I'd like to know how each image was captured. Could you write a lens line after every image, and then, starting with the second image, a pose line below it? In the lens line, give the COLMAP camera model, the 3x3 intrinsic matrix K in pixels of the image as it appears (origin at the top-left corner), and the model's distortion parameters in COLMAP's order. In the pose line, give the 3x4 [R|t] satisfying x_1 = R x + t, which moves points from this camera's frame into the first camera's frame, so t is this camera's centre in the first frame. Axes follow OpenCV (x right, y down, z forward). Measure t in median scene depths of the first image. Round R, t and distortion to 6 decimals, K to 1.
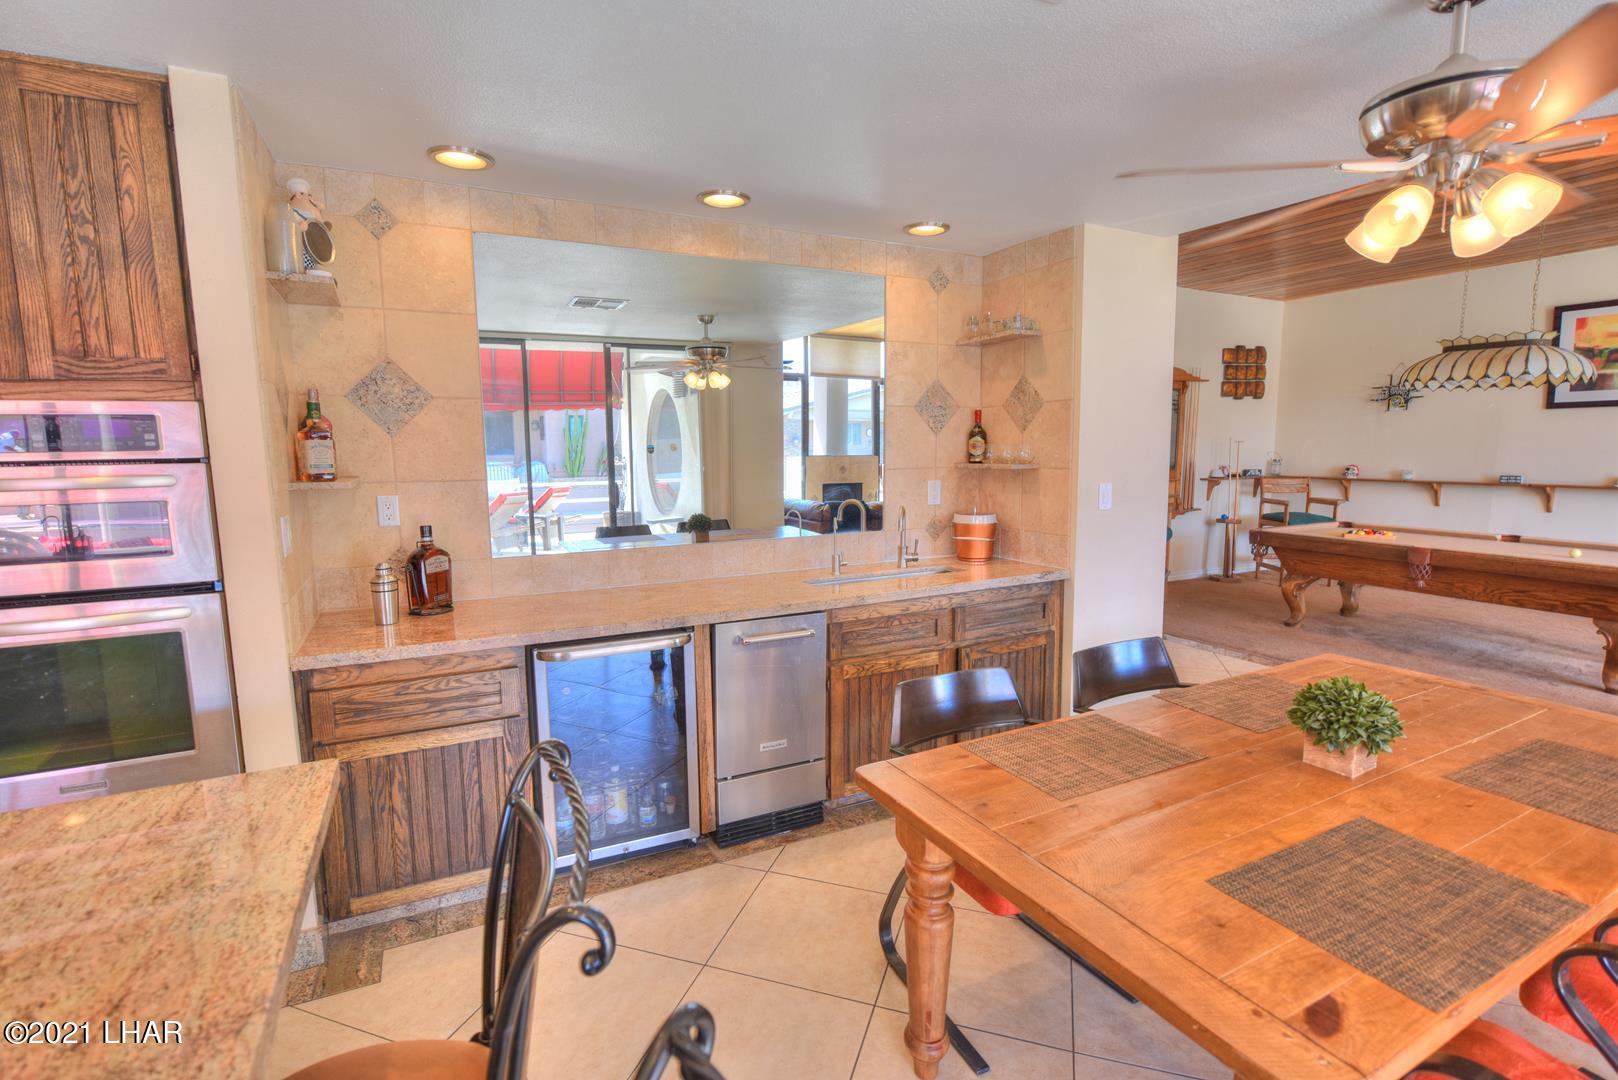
lens RADIAL K [[742.2, 0, 809.3], [0, 742.2, 541.0], [0, 0, 1]] dist [-0.008657, -0.000248]
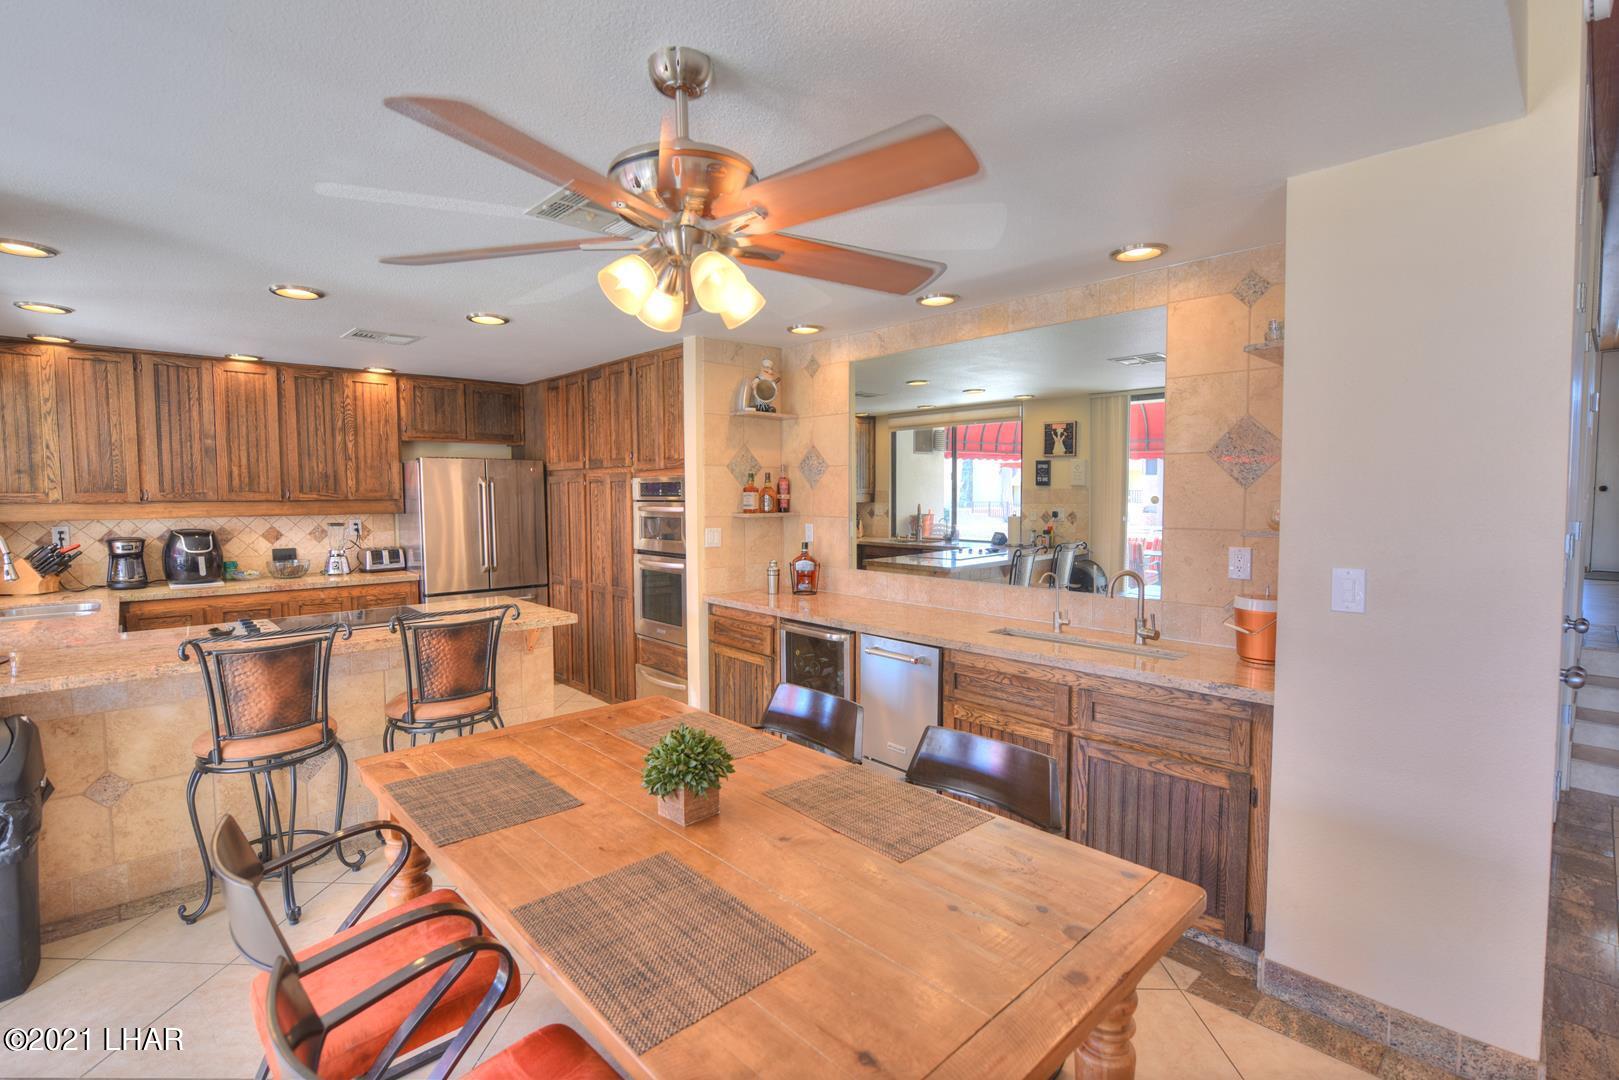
lens RADIAL K [[742.7, 0, 809.7], [0, 742.7, 531.6], [0, 0, 1]] dist [-0.008657, -0.000248]
pose [[0.283361, 0.057856, -0.957267, 0.934166], [-0.126796, 0.991676, 0.022403, -0.070933], [0.950594, 0.115029, 0.288338, 0.439407]]
